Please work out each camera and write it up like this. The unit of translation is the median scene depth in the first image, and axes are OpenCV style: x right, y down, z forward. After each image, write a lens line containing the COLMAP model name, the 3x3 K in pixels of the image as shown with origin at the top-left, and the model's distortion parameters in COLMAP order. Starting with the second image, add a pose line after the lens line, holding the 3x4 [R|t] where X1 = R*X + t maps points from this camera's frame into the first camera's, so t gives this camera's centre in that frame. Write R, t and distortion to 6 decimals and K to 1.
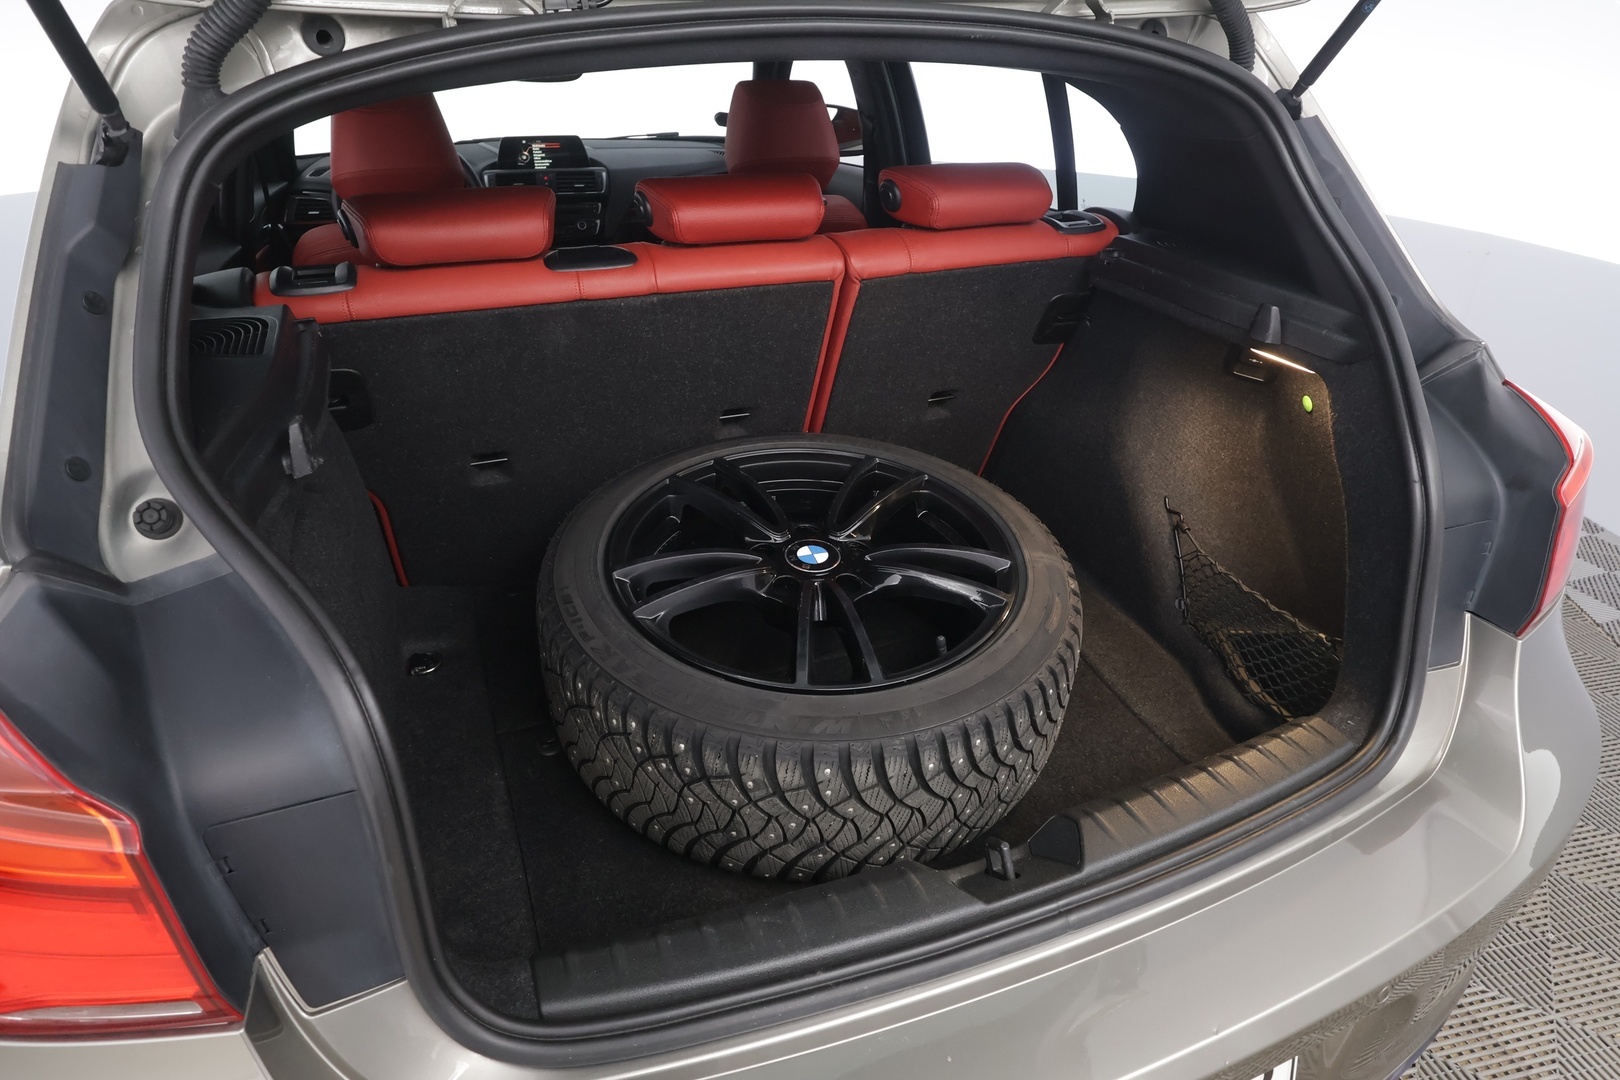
lens RADIAL K [[985.5, 0, 810.0], [0, 985.5, 540.0], [0, 0, 1]] dist [-0.000603, -0.000111]
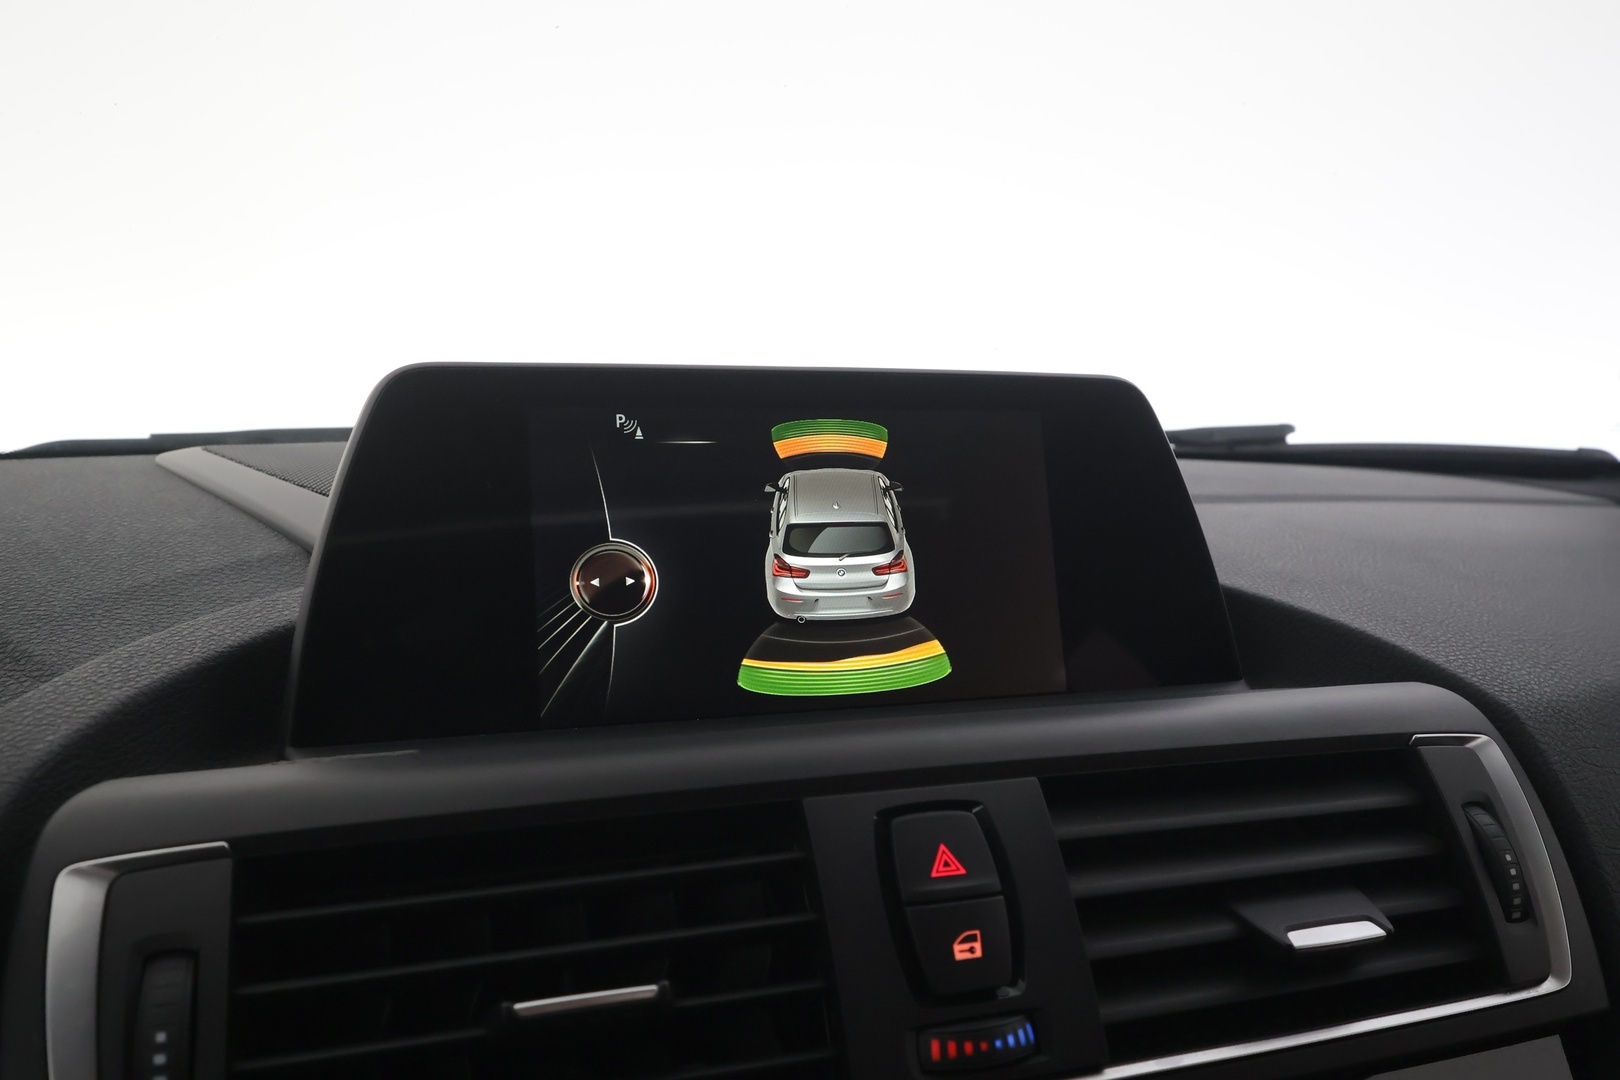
lens RADIAL K [[1289.4, 0, 810.0], [0, 1289.4, 540.0], [0, 0, 1]] dist [0.007741, 0.002023]
pose [[0.994614, 0.002609, 0.103612, -0.284514], [0.033306, 0.938615, -0.343354, -0.351903], [-0.098147, 0.344955, 0.933474, 0.888959]]
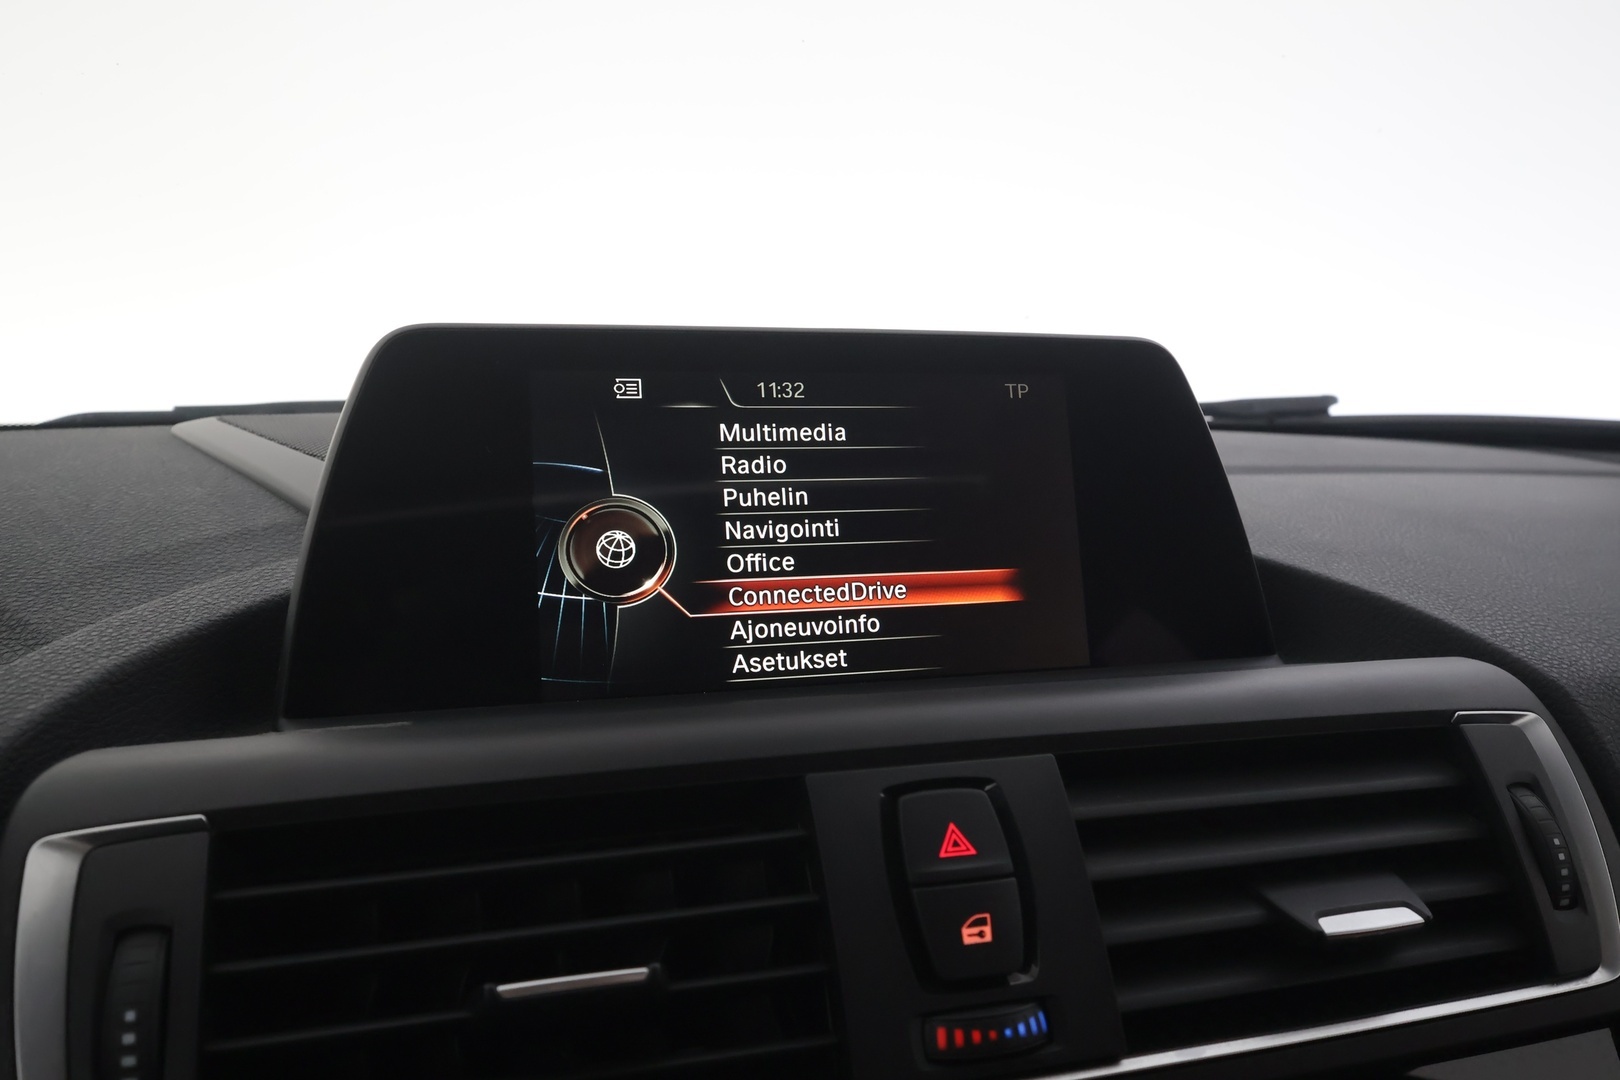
lens RADIAL K [[1272.7, 0, 810.0], [0, 1272.7, 540.0], [0, 0, 1]] dist [0.003456, 0.003216]
pose [[0.997751, 0.001200, 0.067019, -0.280851], [0.021018, 0.943817, -0.329798, -0.352663], [-0.063650, 0.330465, 0.941669, 0.894254]]
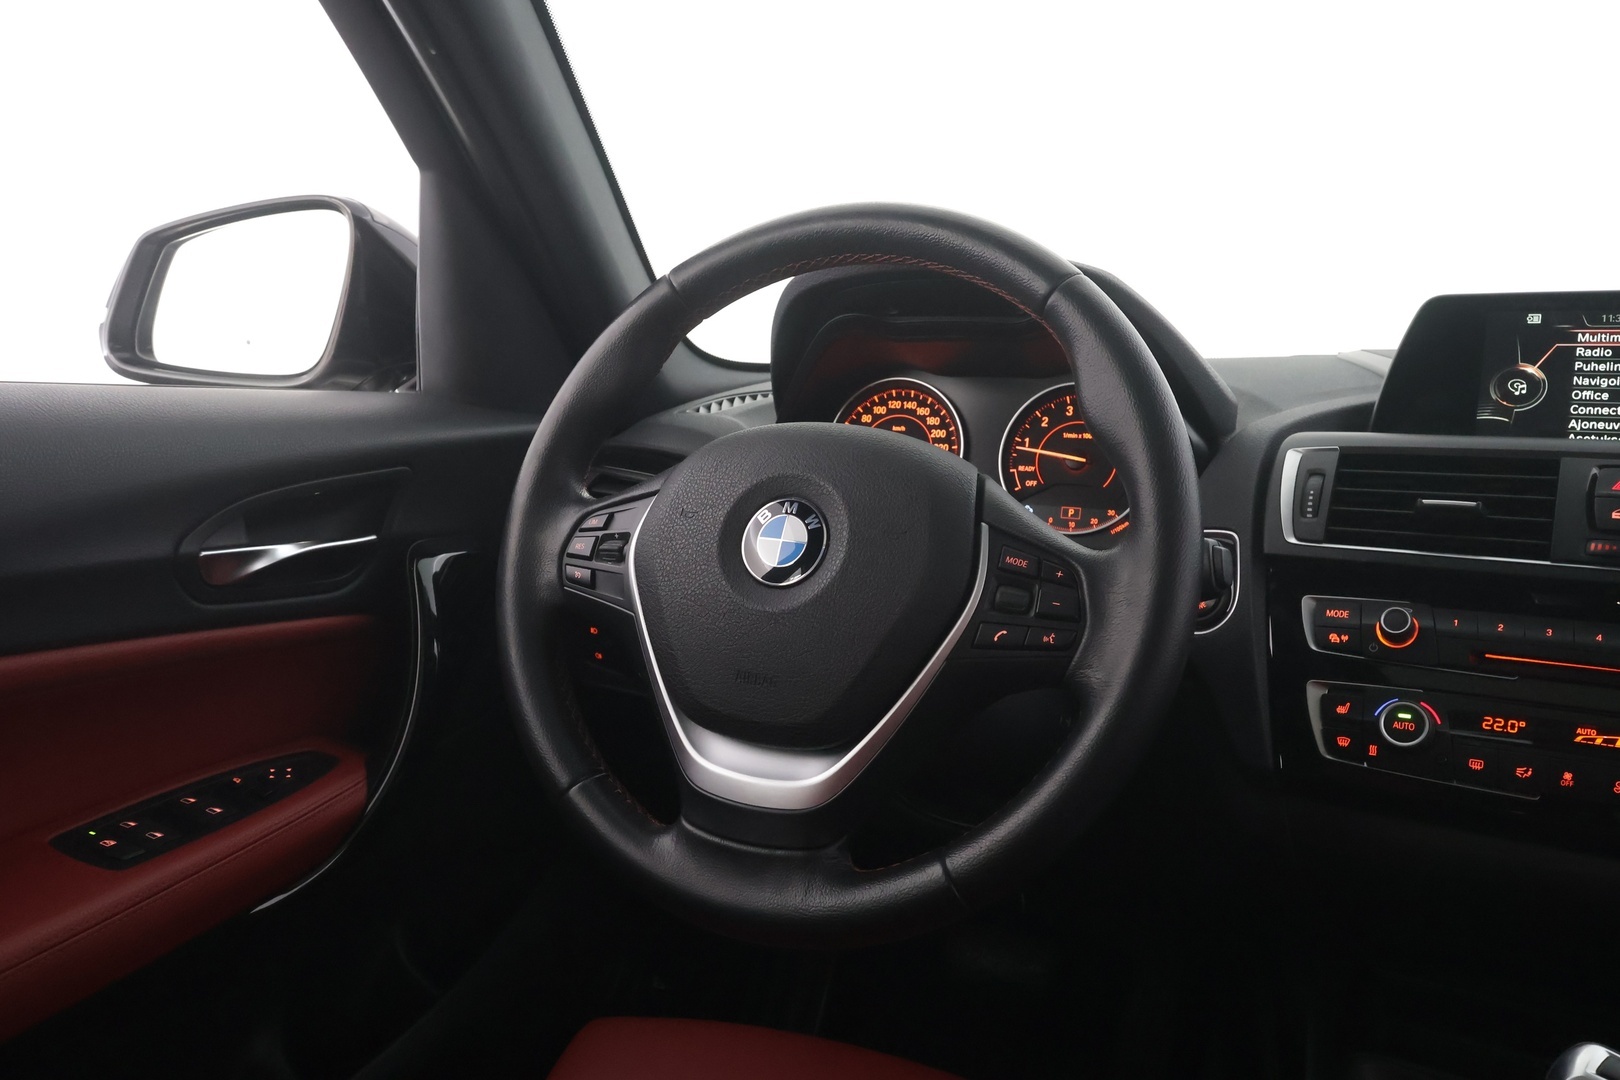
lens RADIAL K [[1289.4, 0, 810.0], [0, 1289.4, 540.0], [0, 0, 1]] dist [0.007741, 0.002023]
pose [[0.710101, 0.101268, -0.696779, -0.205075], [-0.330478, 0.921761, -0.202830, -0.257446], [0.621724, 0.374300, 0.688011, 0.737845]]
